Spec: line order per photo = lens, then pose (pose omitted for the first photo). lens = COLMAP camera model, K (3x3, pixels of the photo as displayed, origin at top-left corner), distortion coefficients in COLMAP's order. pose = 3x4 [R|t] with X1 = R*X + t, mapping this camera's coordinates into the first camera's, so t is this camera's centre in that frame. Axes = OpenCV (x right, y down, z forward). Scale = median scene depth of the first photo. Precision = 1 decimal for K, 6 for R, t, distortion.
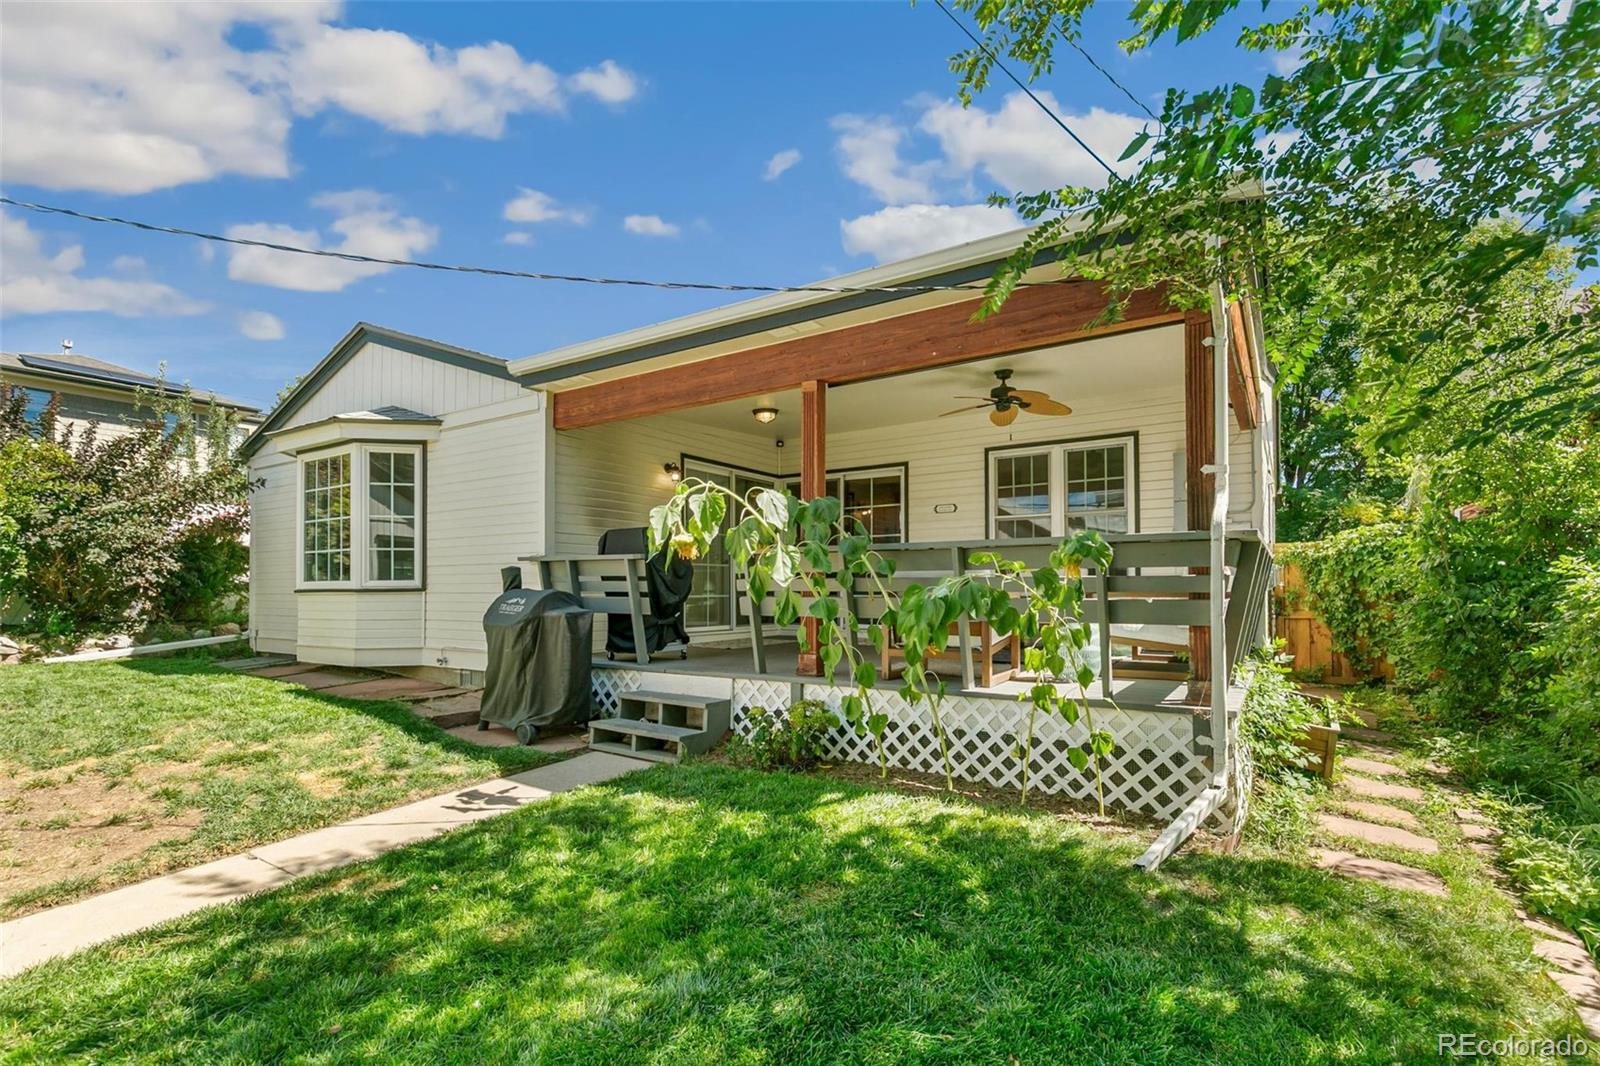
lens RADIAL K [[748.9, 0, 801.2], [0, 748.9, 569.8], [0, 0, 1]] dist [0.000568, 0.000000]
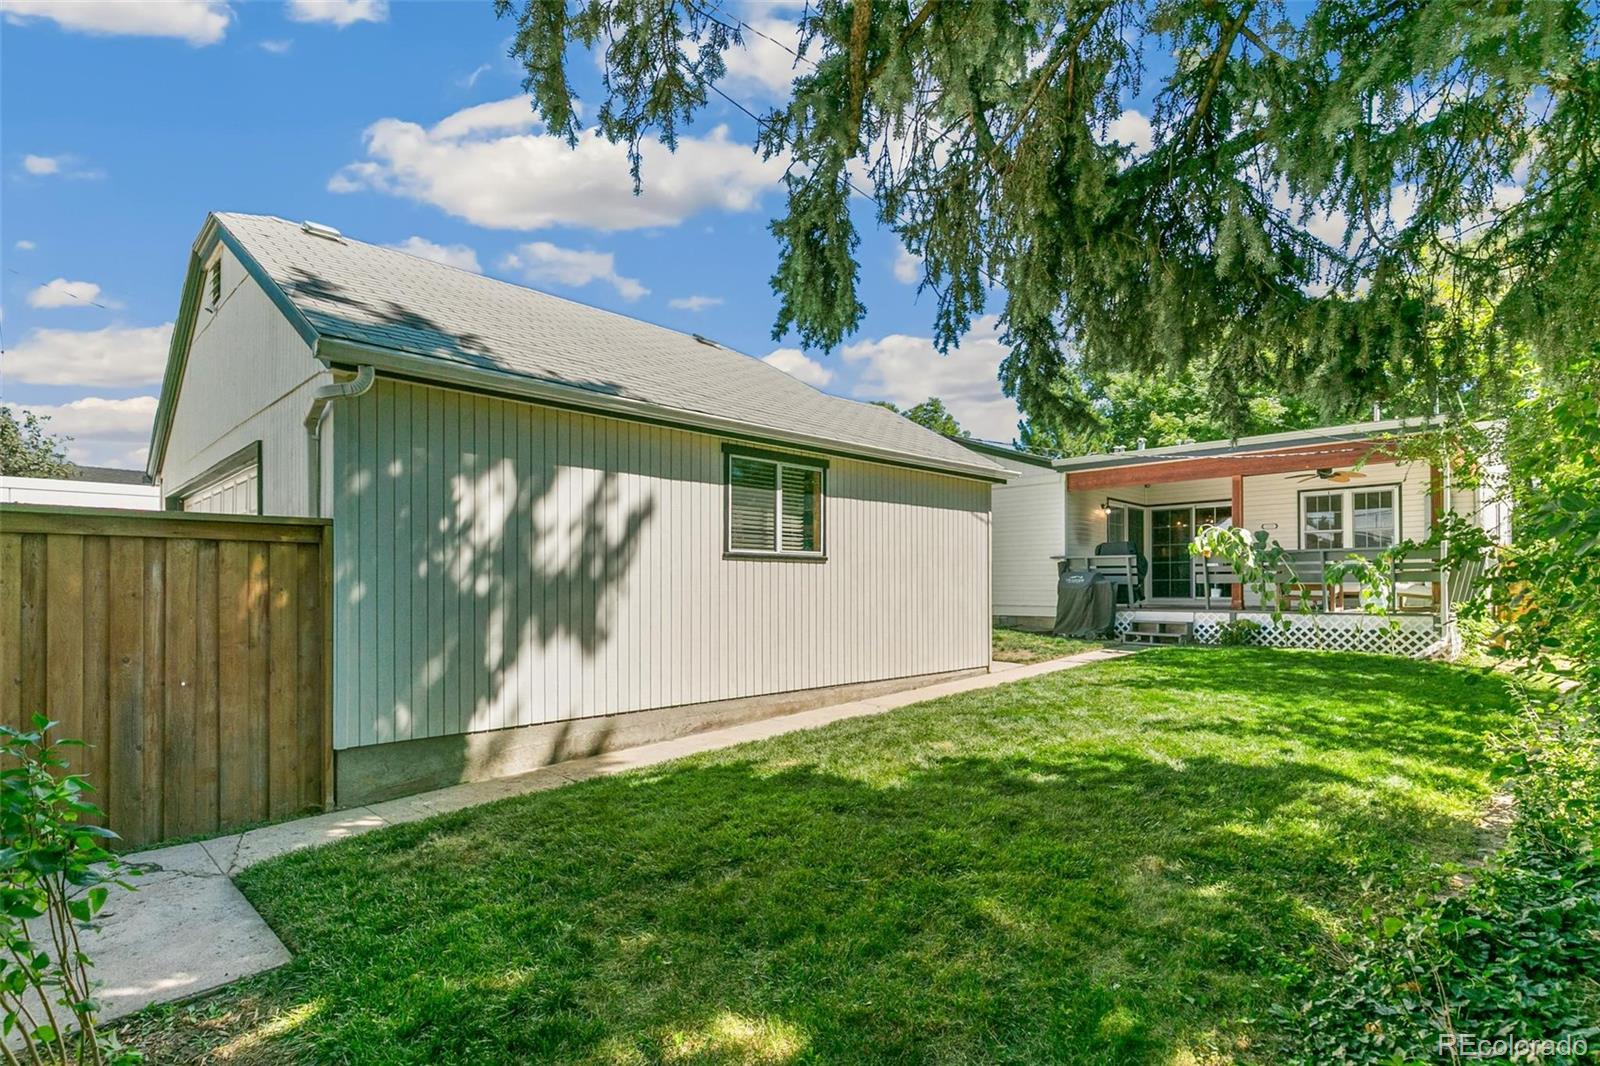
lens RADIAL K [[796.7, 0, 807.9], [0, 796.7, 582.4], [0, 0, 1]] dist [-0.002951, -0.000604]
pose [[0.981499, -0.000399, -0.191468, -0.820389], [0.003649, 0.999855, 0.016621, 0.017923], [0.191434, -0.017012, 0.981358, -1.613529]]
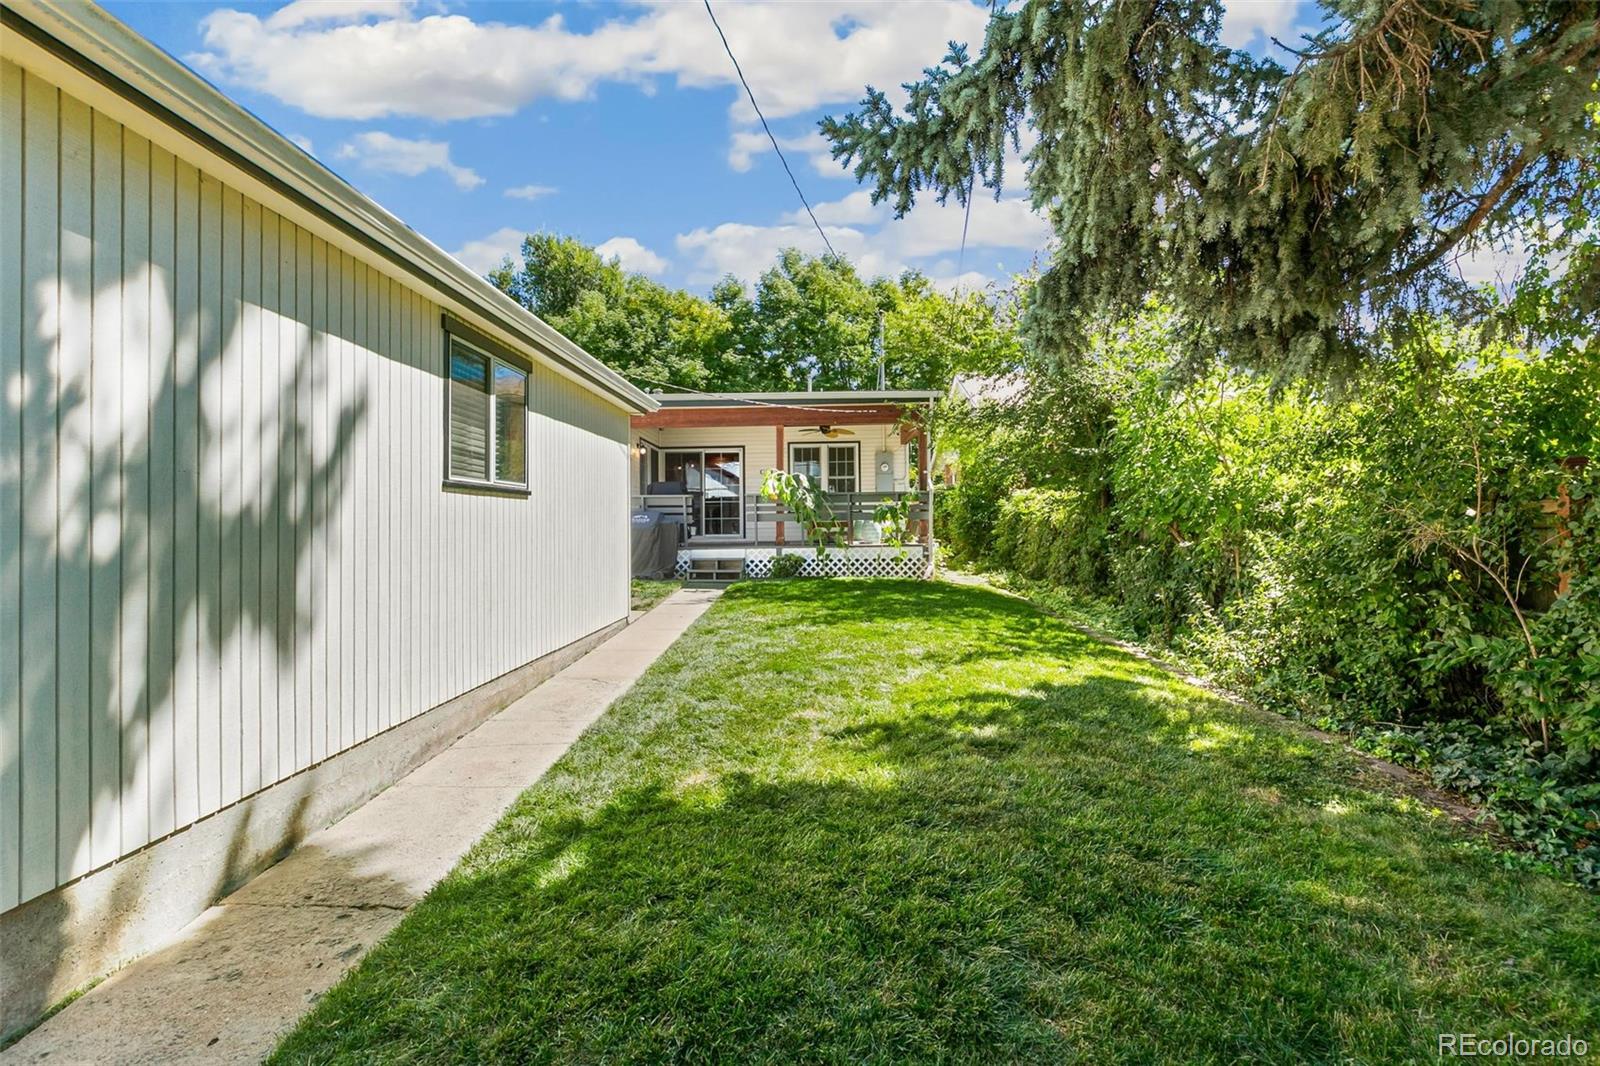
lens RADIAL K [[778.7, 0, 804.2], [0, 778.7, 505.0], [0, 0, 1]] dist [-0.001918, -0.000907]
pose [[0.845253, 0.003683, 0.534354, -1.355987], [-0.001689, 0.999990, -0.004222, 0.020485], [-0.534364, 0.002666, 0.845250, -1.258219]]
